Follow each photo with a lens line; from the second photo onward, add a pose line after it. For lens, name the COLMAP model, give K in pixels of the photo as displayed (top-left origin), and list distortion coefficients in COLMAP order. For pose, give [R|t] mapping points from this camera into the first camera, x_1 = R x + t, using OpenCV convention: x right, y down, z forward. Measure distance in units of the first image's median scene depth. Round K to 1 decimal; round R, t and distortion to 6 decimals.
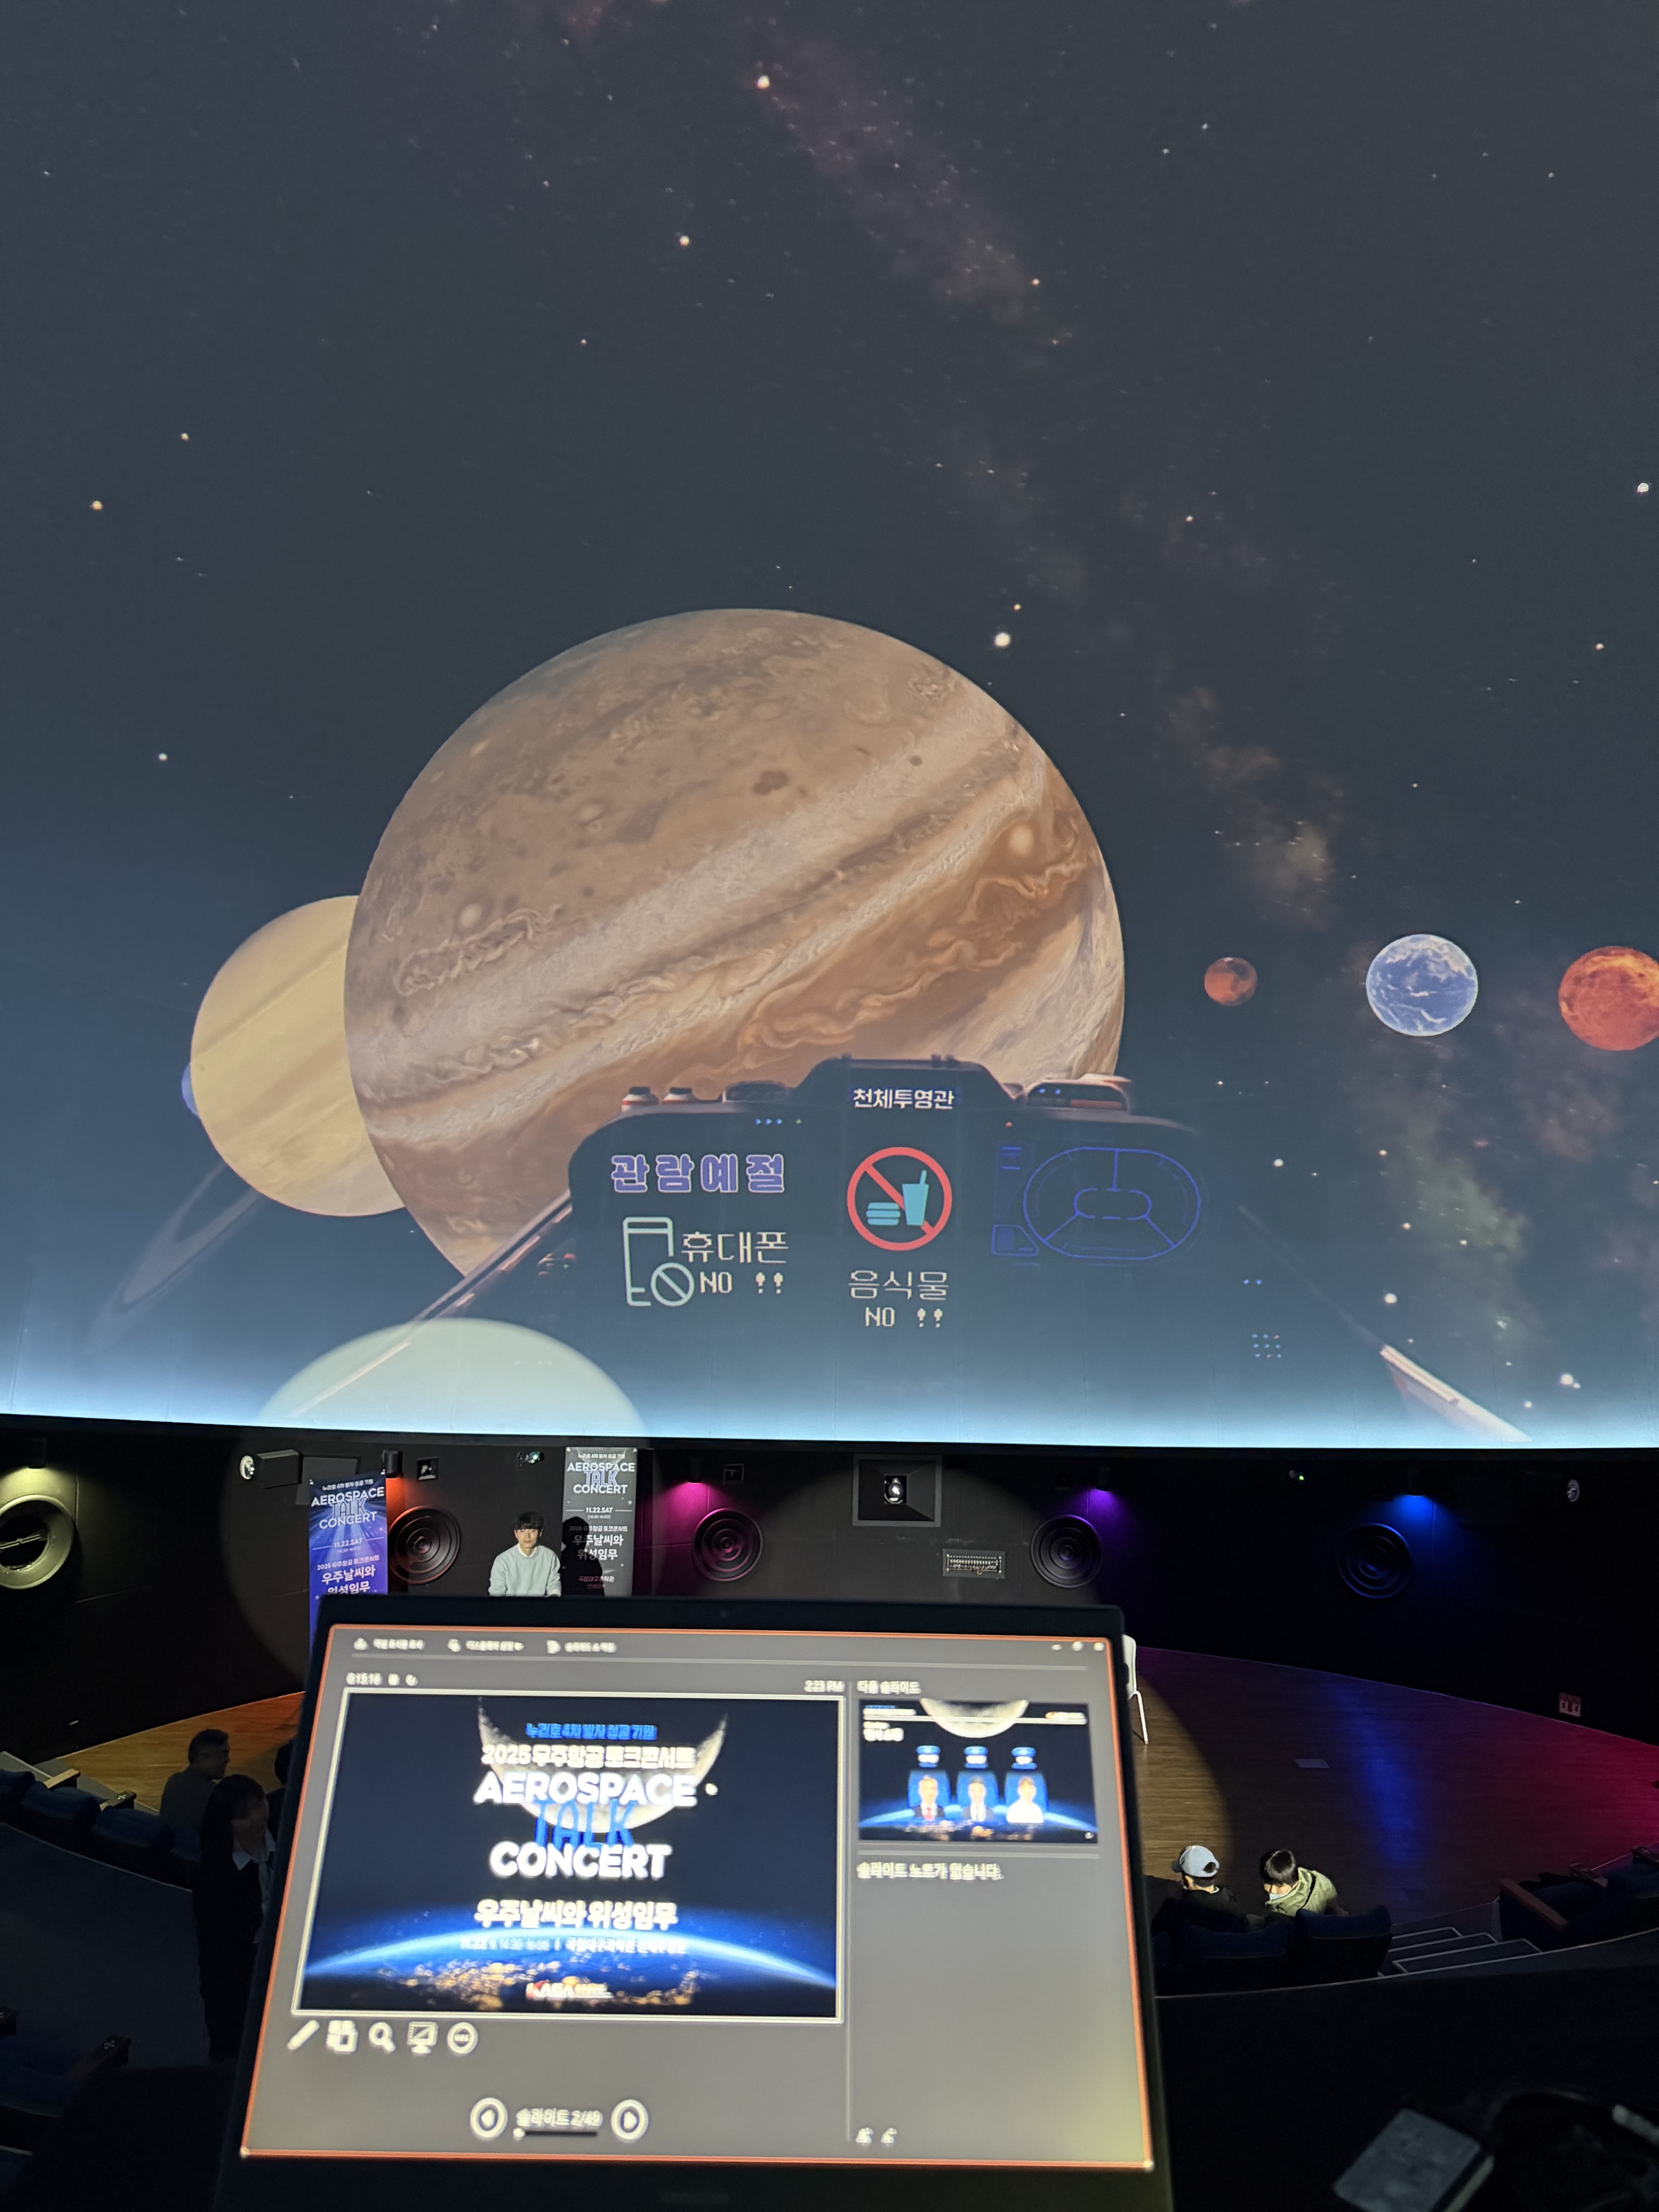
lens RADIAL K [[1551.5, 0, 829.5], [0, 1551.5, 1106.0], [0, 0, 1]] dist [0.112938, -0.170068]
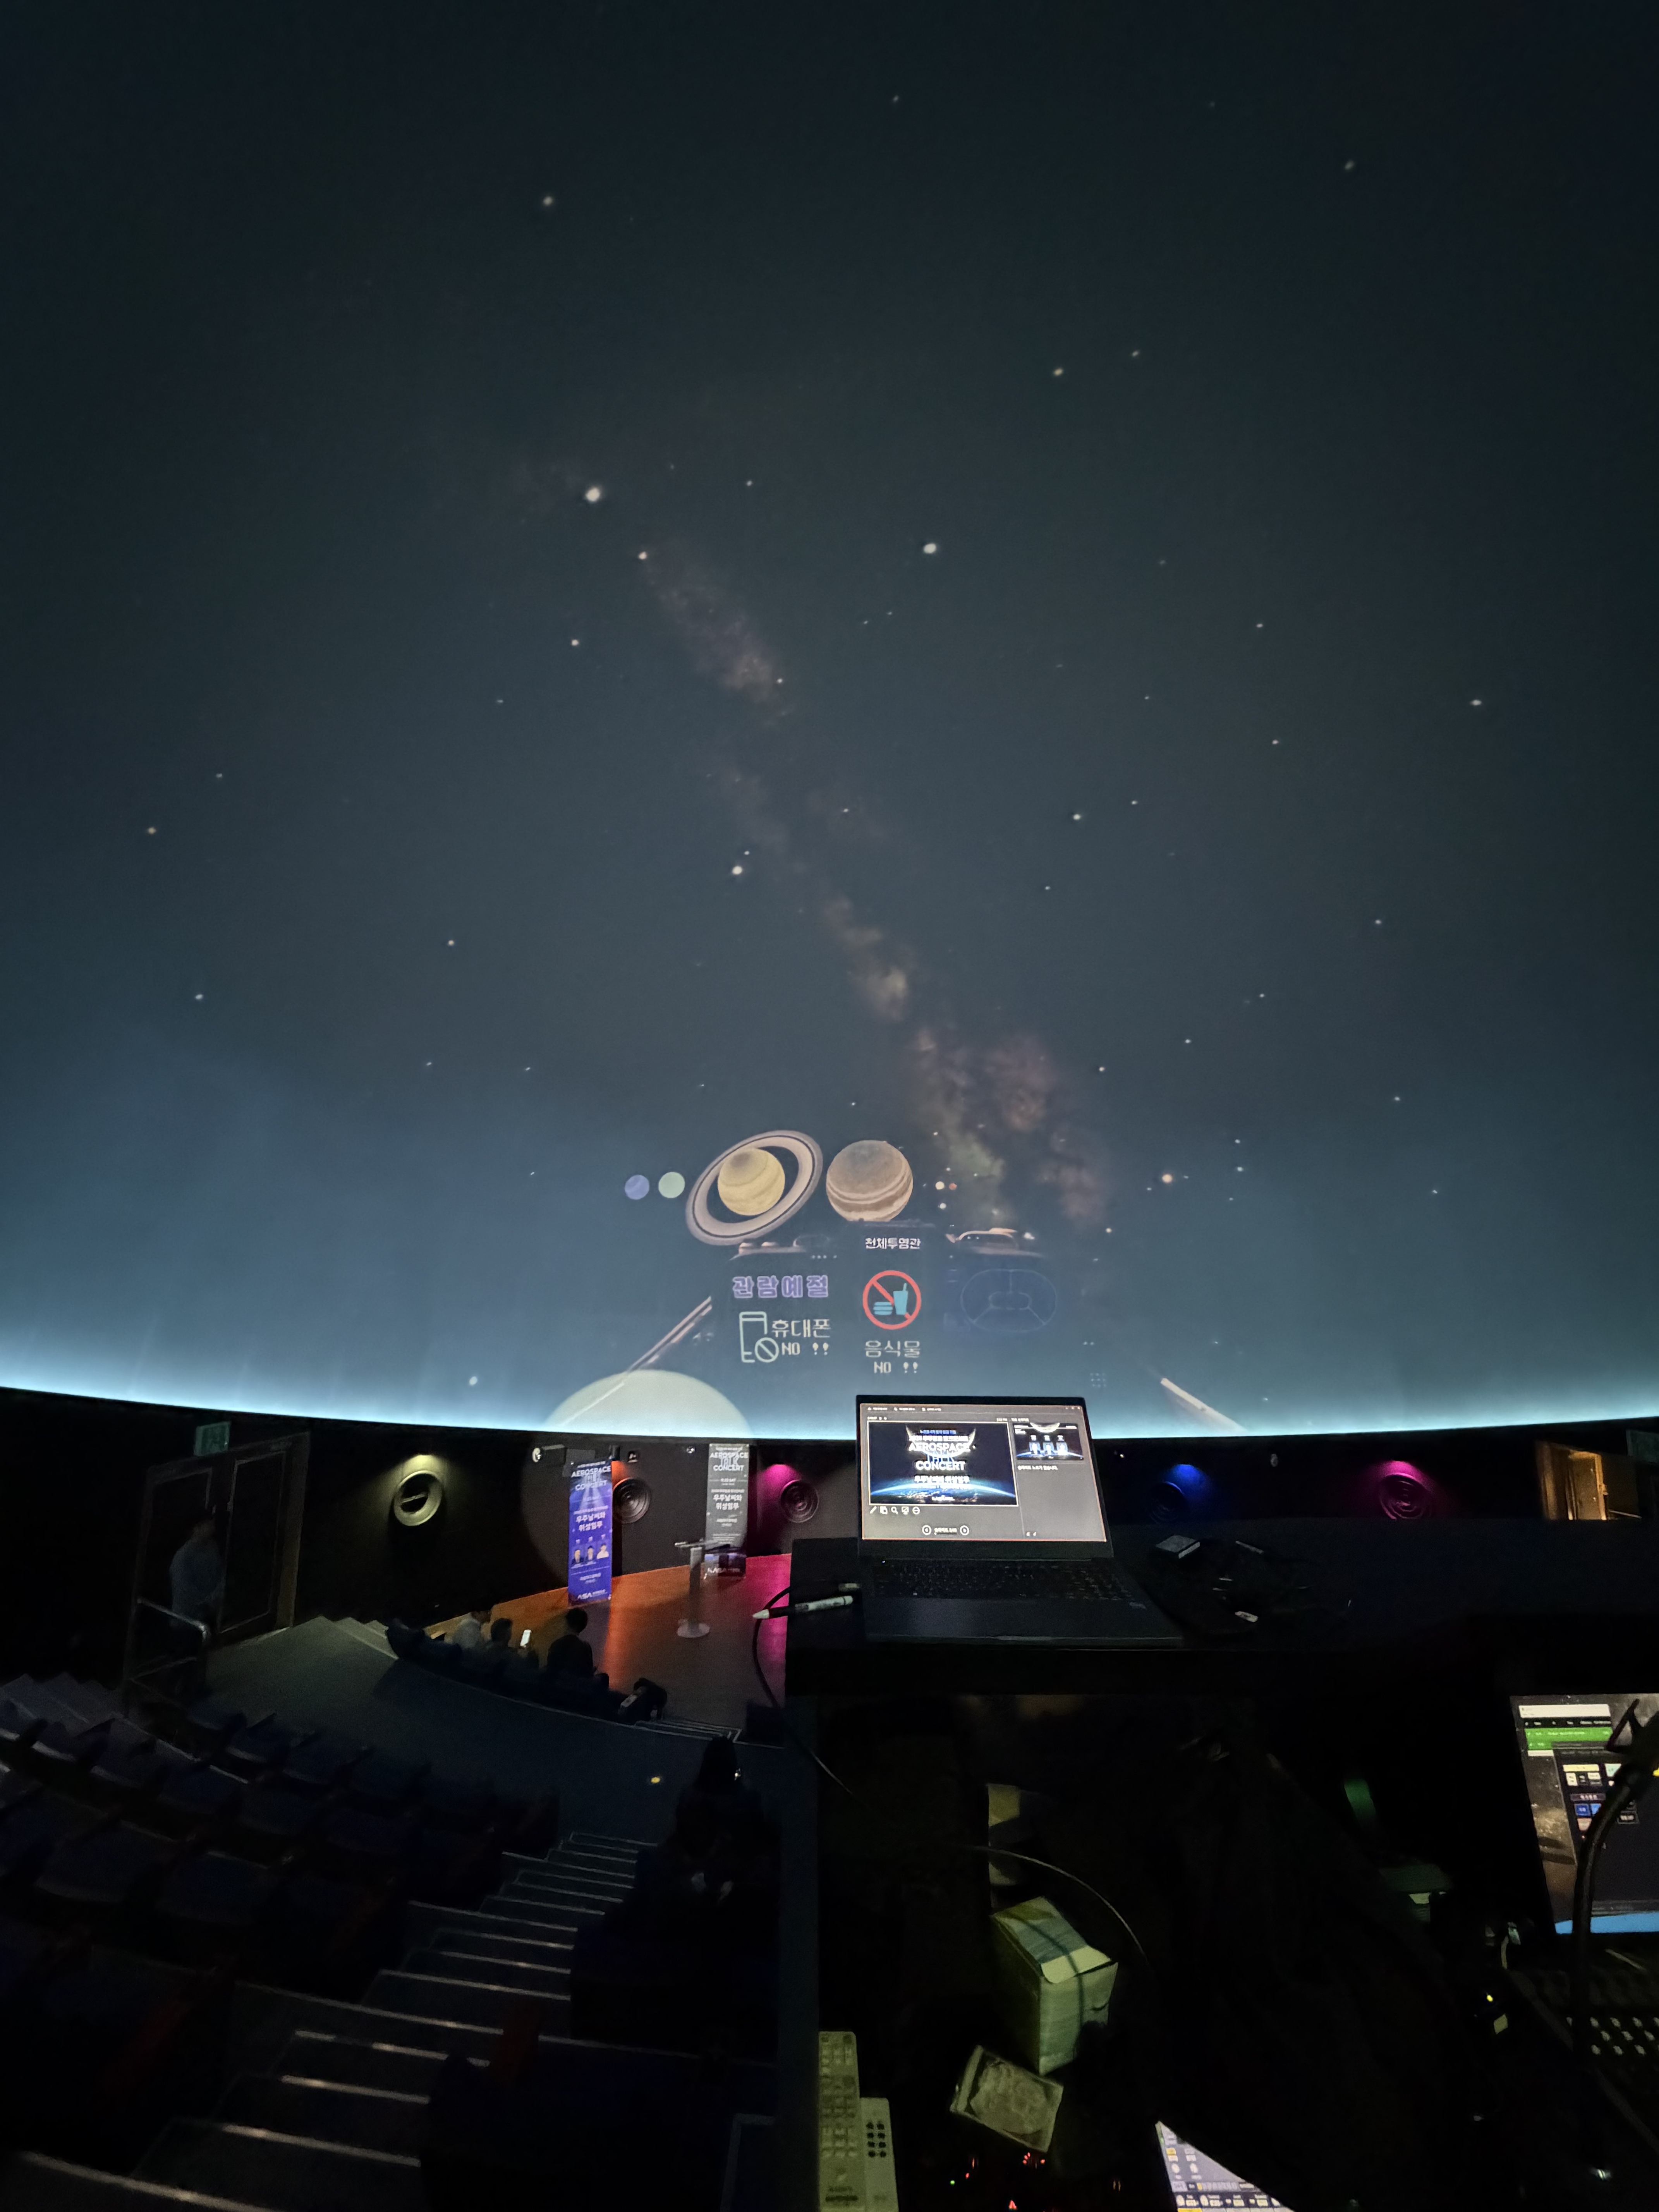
lens RADIAL K [[884.5, 0, 828.0], [0, 884.5, 1099.6], [0, 0, 1]] dist [-0.002237, -0.000011]
pose [[0.999880, -0.013609, -0.007443, -0.365323], [0.012193, 0.986177, -0.165245, -0.015249], [0.009589, 0.165135, 0.986224, -1.065365]]
